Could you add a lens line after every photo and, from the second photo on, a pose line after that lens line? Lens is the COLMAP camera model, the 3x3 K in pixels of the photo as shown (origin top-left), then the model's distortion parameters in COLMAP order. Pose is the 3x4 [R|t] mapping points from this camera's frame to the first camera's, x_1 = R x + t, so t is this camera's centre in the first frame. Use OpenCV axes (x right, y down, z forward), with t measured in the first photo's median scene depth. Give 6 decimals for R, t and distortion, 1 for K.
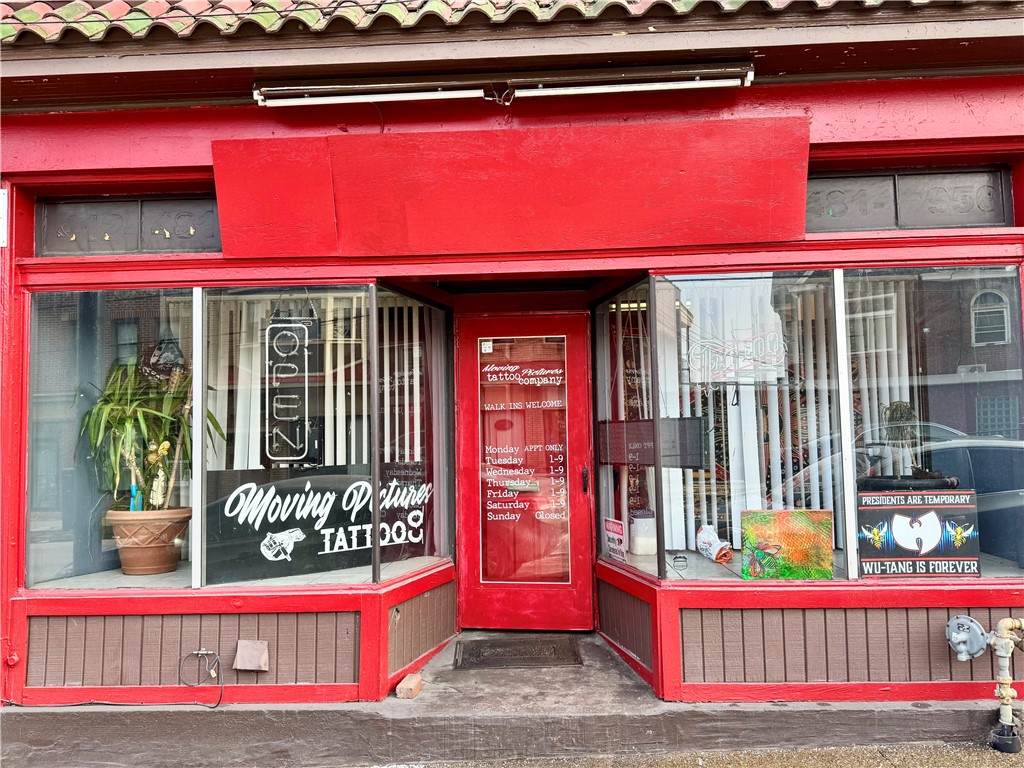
lens RADIAL K [[722.7, 0, 504.1], [0, 722.7, 385.0], [0, 0, 1]] dist [0.084264, -0.102357]
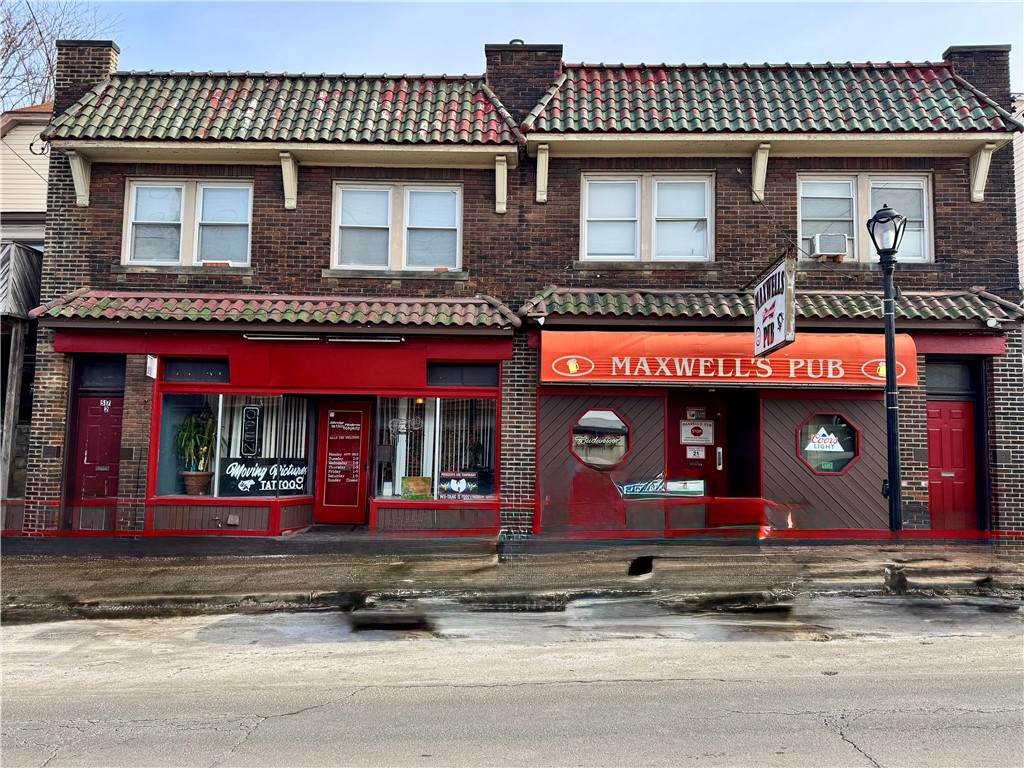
lens RADIAL K [[722.7, 0, 506.7], [0, 722.7, 385.3], [0, 0, 1]] dist [0.084264, -0.102357]
pose [[0.999224, 0.038961, 0.005723, 0.651812], [-0.038782, 0.998838, -0.028629, -0.119563], [-0.006832, 0.028385, 0.999574, -1.783863]]
